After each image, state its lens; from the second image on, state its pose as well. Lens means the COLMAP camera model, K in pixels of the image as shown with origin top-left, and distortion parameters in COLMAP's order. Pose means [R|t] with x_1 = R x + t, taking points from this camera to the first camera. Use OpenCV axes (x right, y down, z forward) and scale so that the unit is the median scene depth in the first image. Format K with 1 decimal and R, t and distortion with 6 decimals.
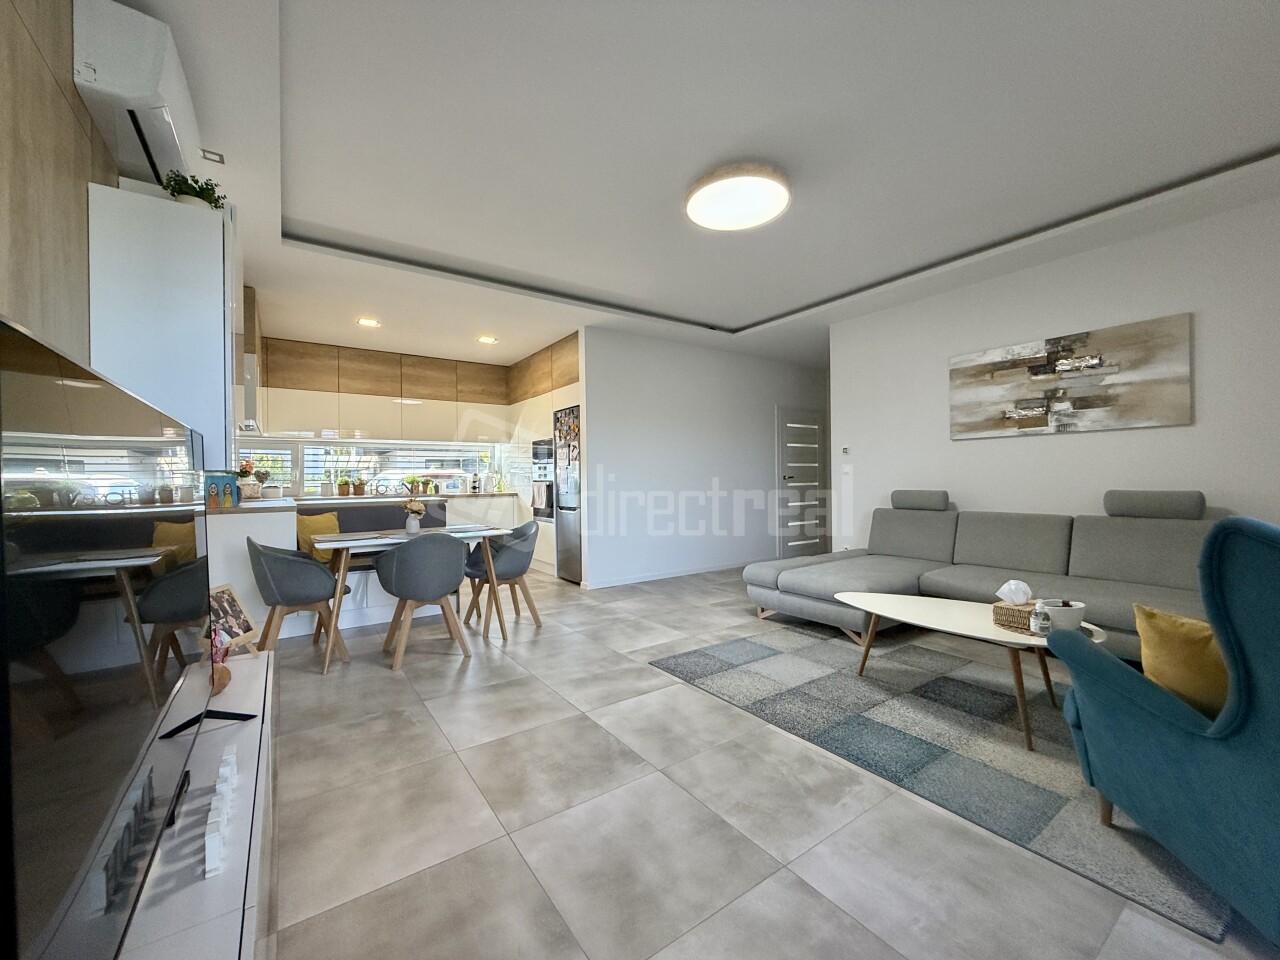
lens RADIAL K [[516.1, 0, 641.3], [0, 516.1, 479.9], [0, 0, 1]] dist [0.002248, -0.000709]
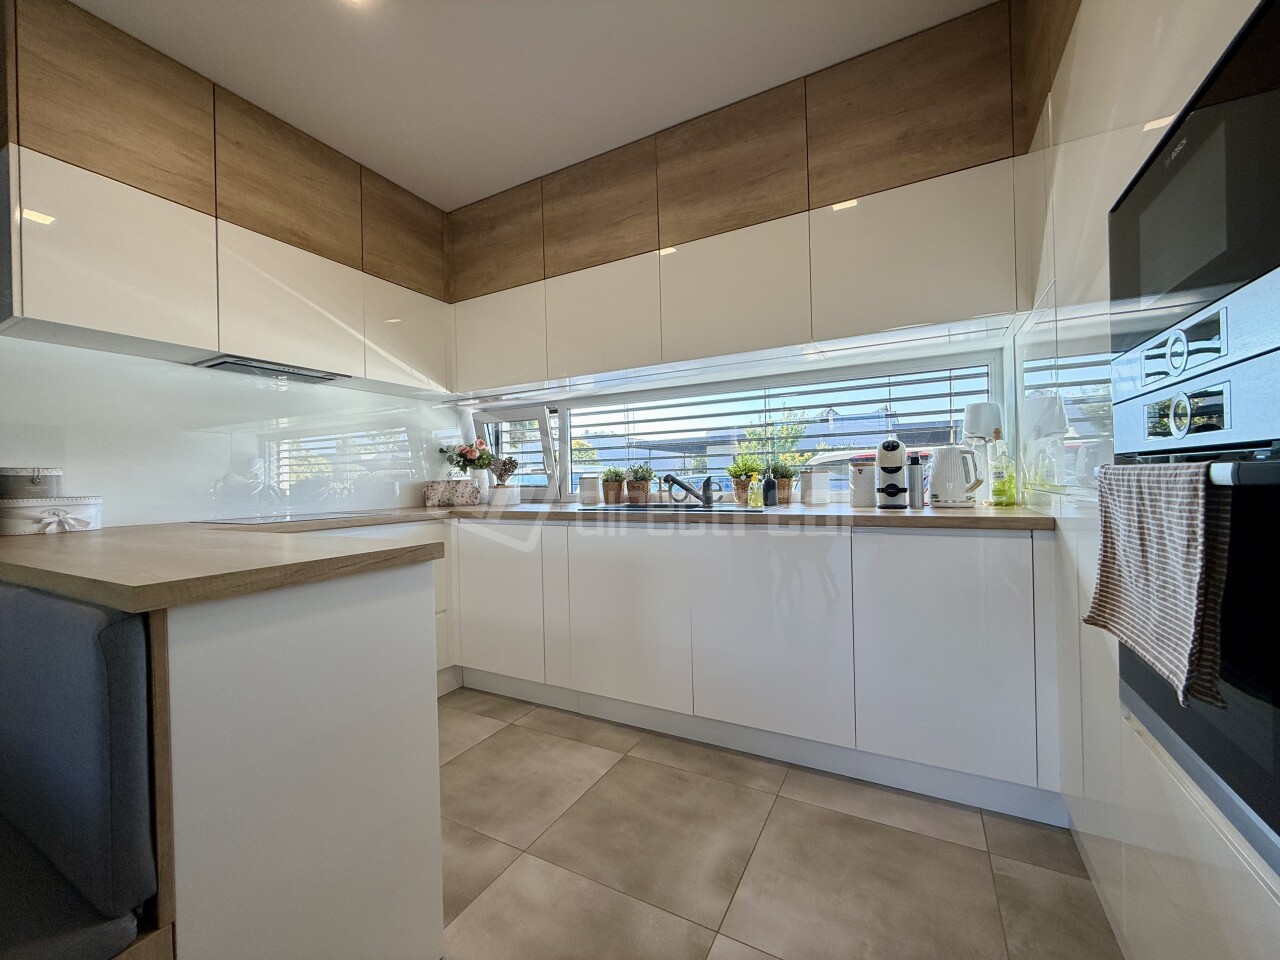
lens RADIAL K [[516.1, 0, 638.6], [0, 516.1, 474.8], [0, 0, 1]] dist [0.002248, -0.000709]
pose [[0.448672, -0.009912, -0.893642, -0.138592], [0.021532, 0.999768, -0.000278, 0.003370], [0.893437, -0.019118, 0.448781, 0.816071]]
